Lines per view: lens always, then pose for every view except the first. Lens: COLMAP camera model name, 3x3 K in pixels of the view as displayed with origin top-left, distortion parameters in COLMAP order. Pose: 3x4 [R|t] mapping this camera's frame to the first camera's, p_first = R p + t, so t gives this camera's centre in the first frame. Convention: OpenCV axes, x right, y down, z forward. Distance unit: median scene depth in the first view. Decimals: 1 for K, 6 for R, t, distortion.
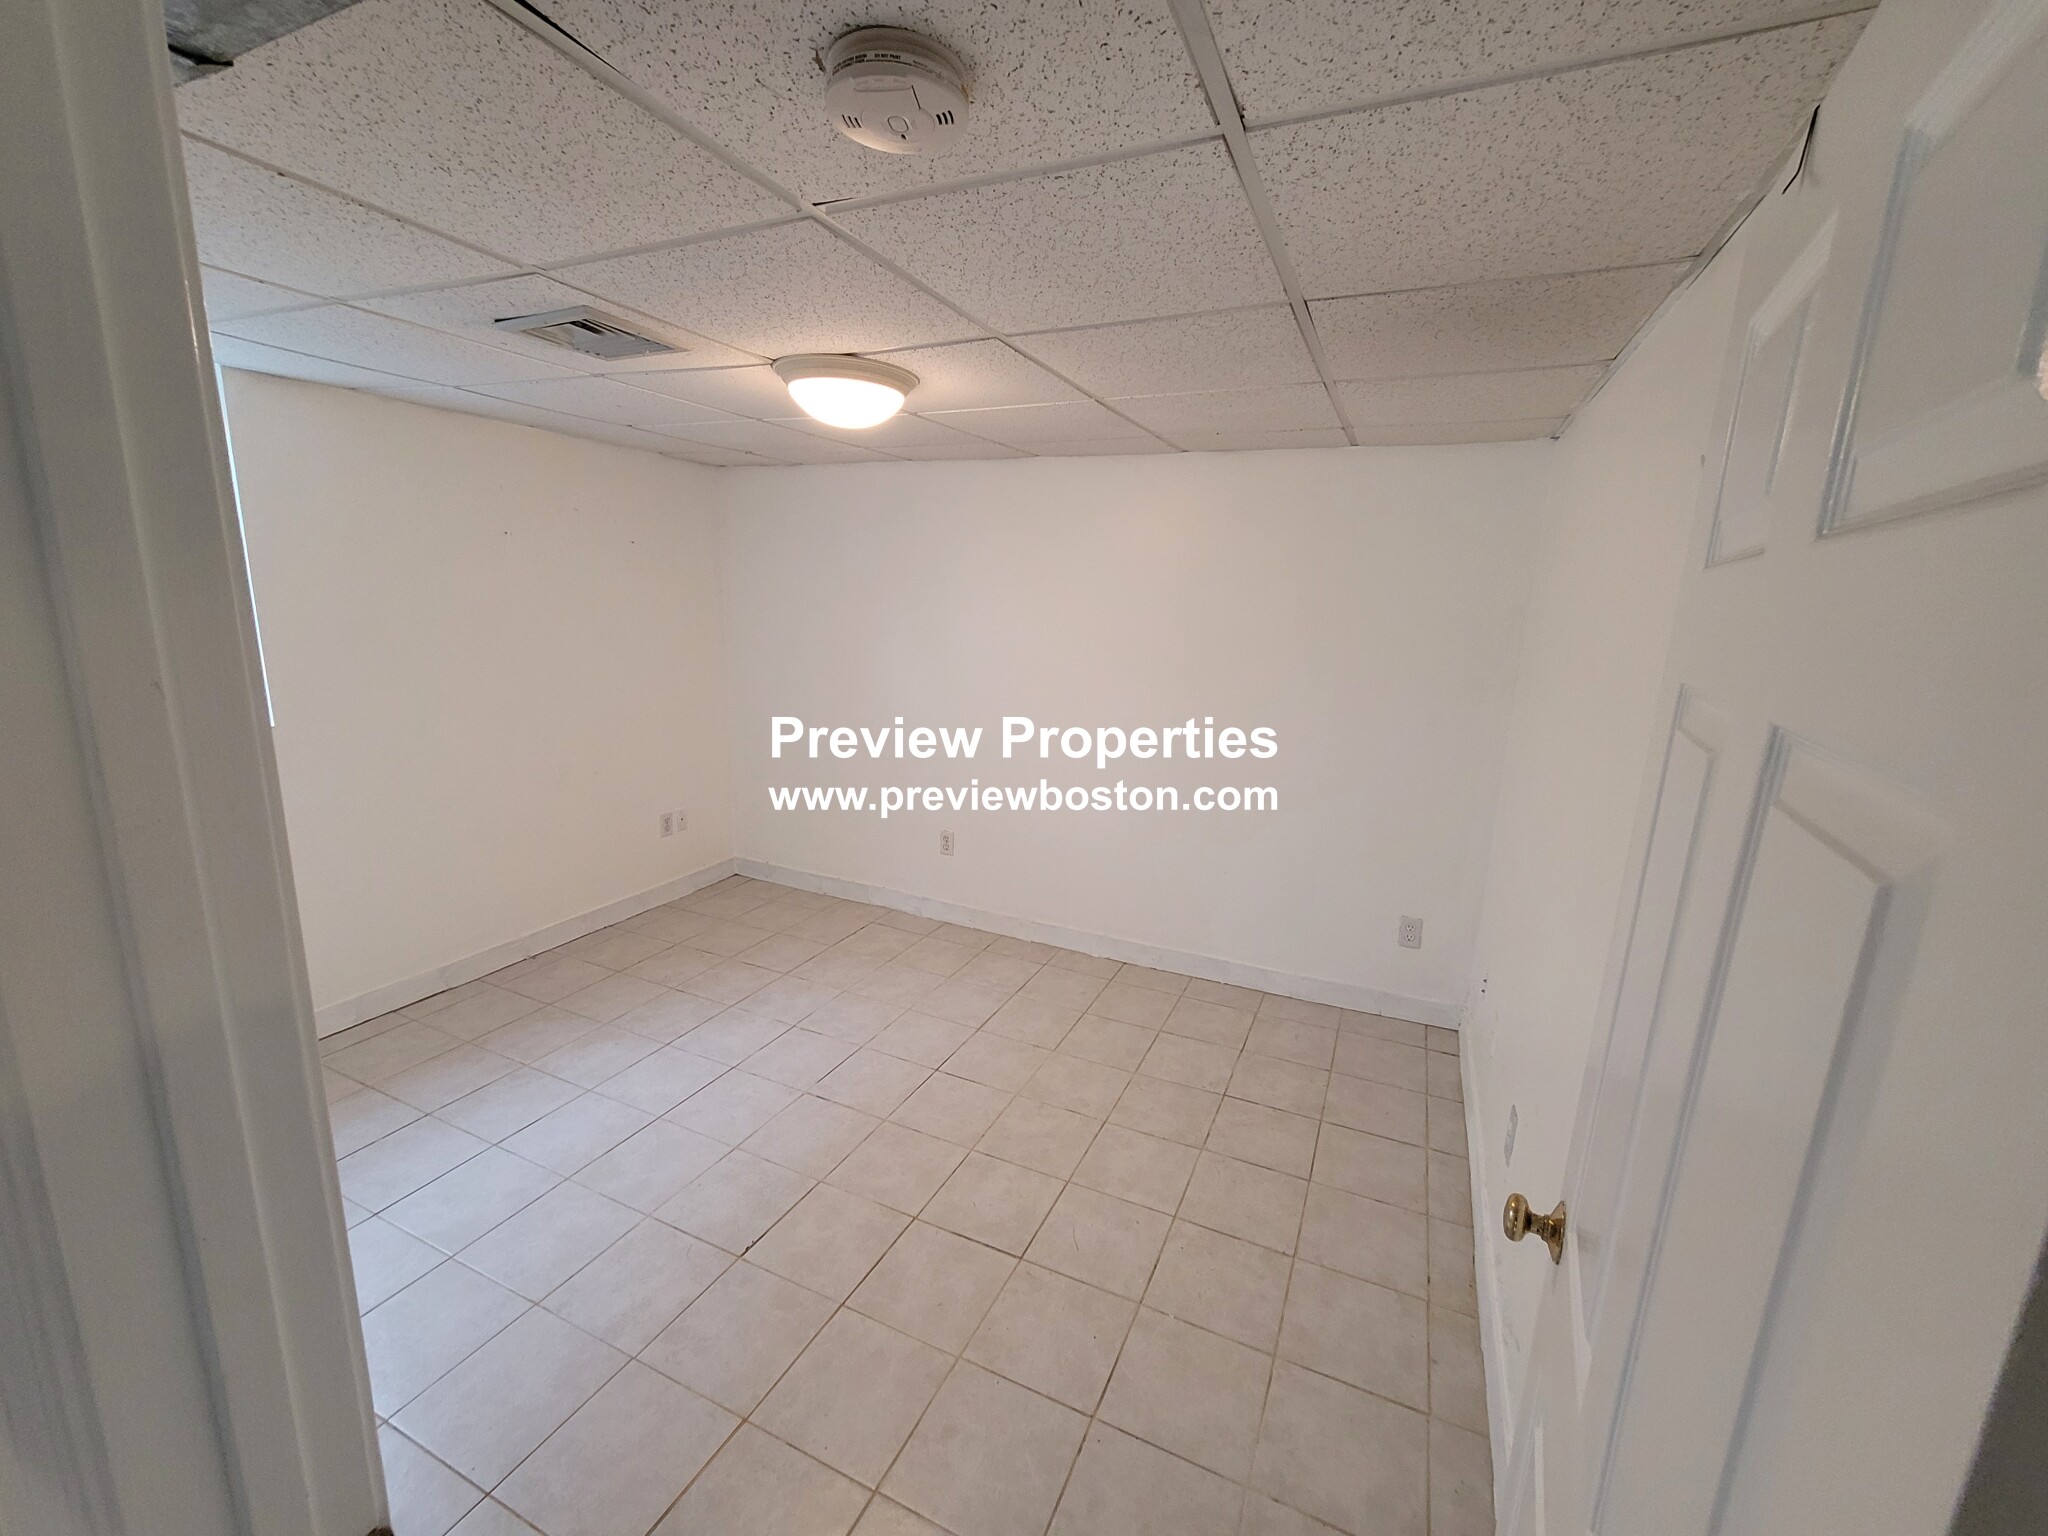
lens RADIAL K [[829.9, 0, 1036.2], [0, 829.9, 769.0], [0, 0, 1]] dist [-0.000172, 0.000030]
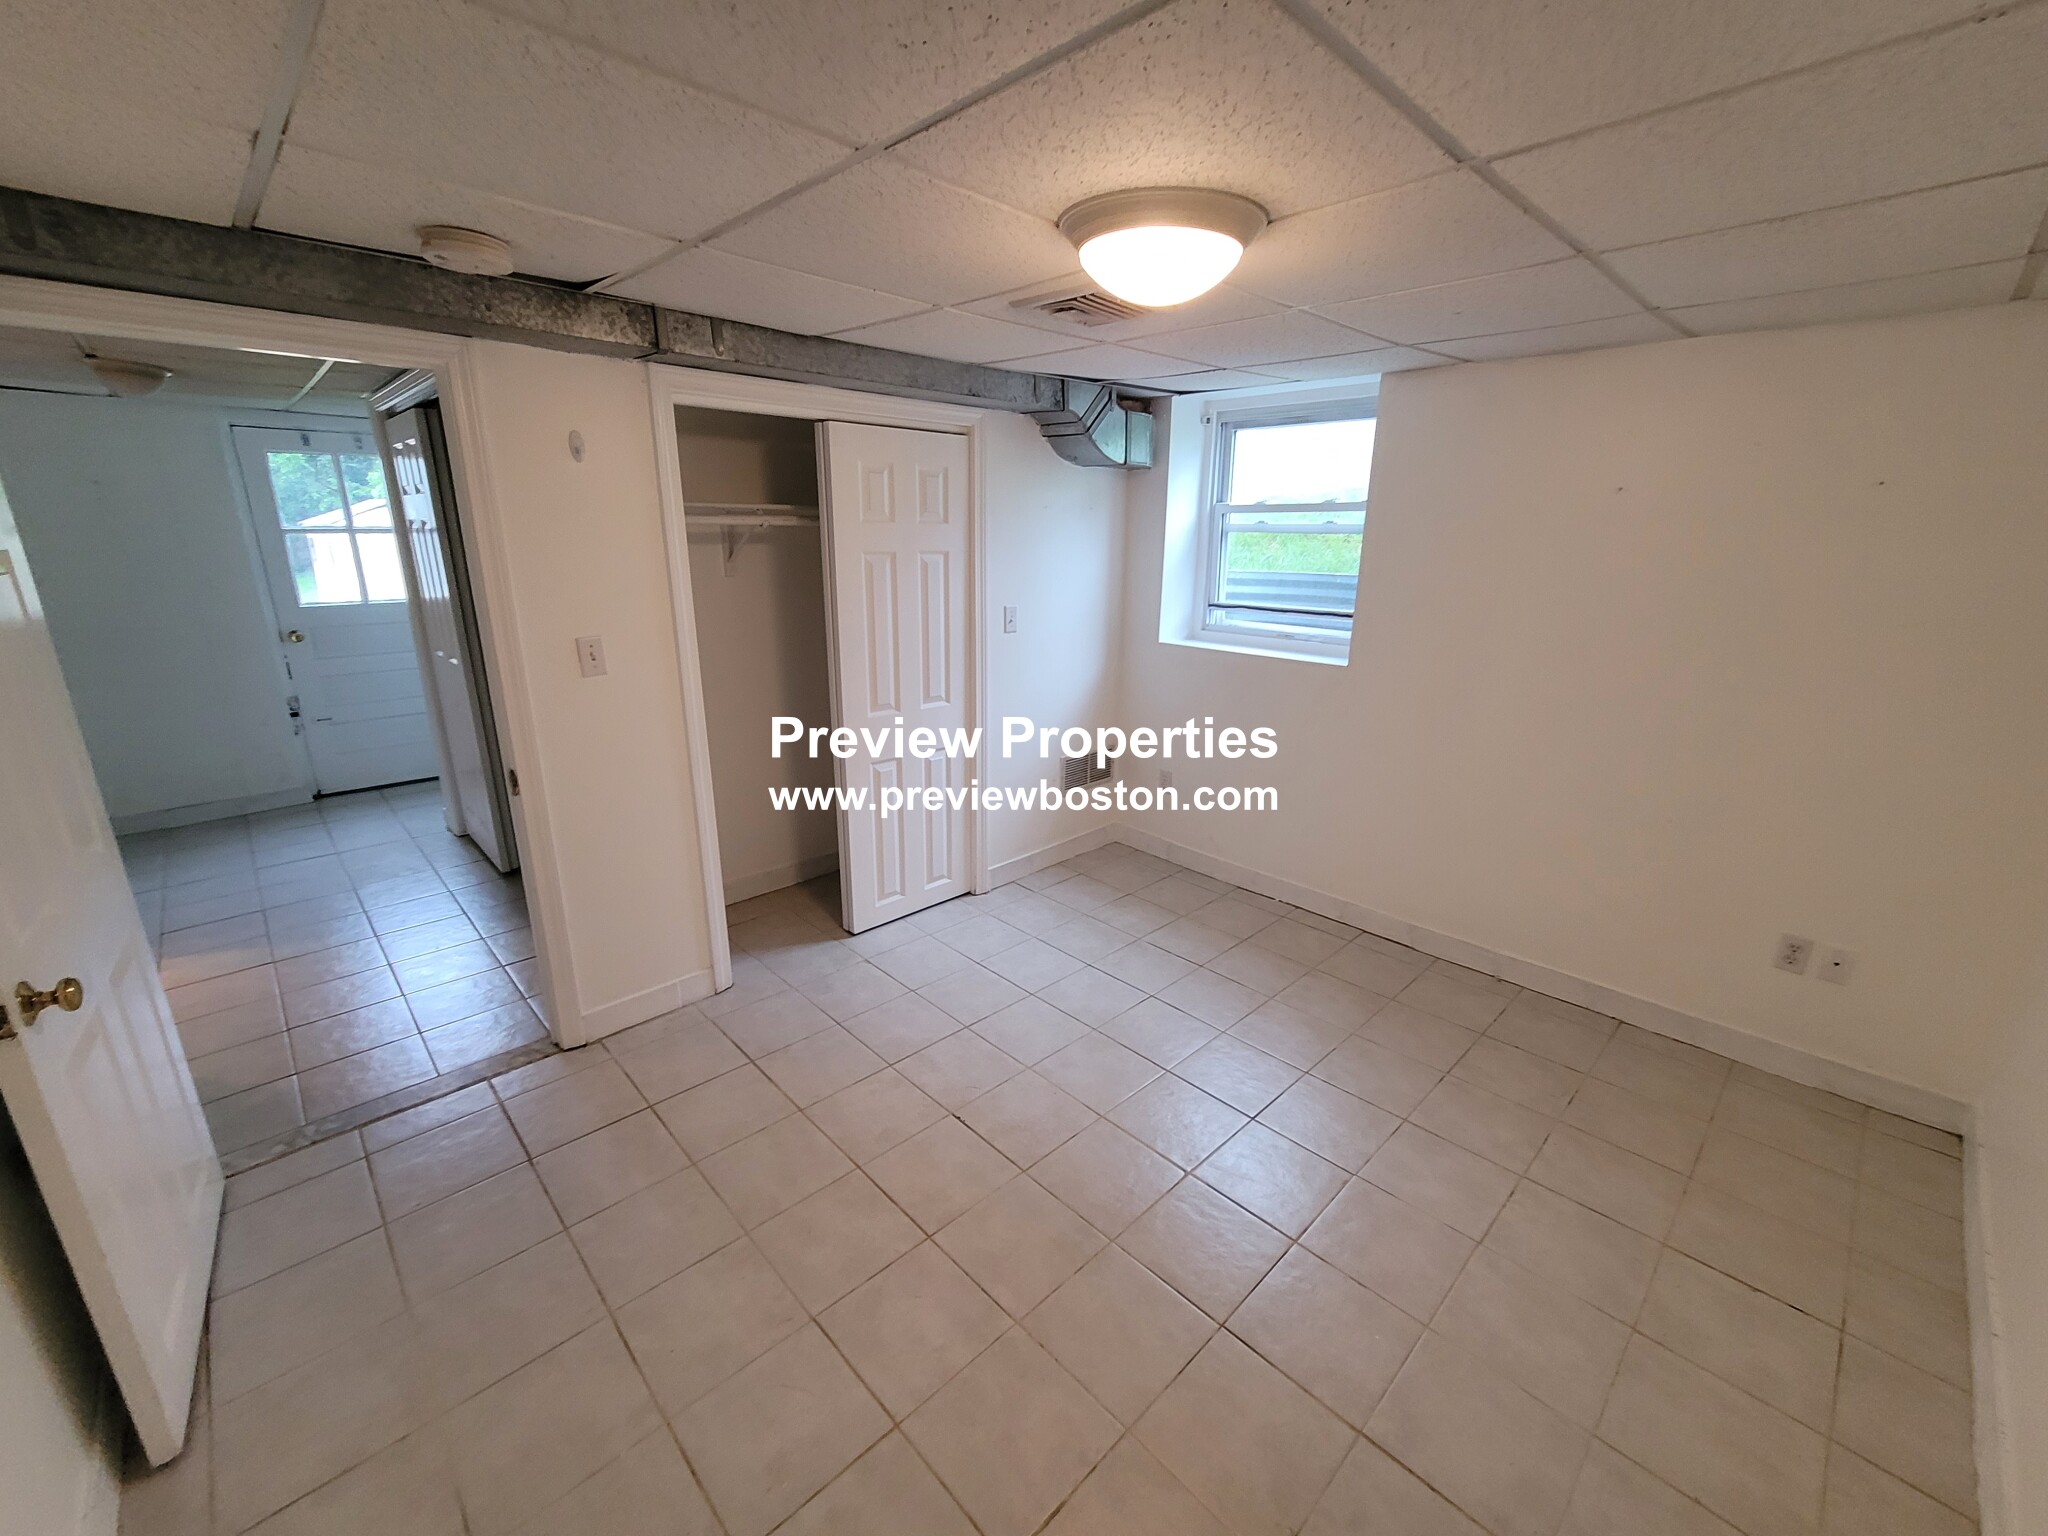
lens RADIAL K [[829.9, 0, 1035.9], [0, 829.9, 767.7], [0, 0, 1]] dist [-0.000172, 0.000030]
pose [[-0.355220, 0.222357, -0.907951, 0.309907], [-0.221660, 0.923558, 0.312900, -0.143641], [0.908122, 0.312405, -0.278779, 0.713103]]
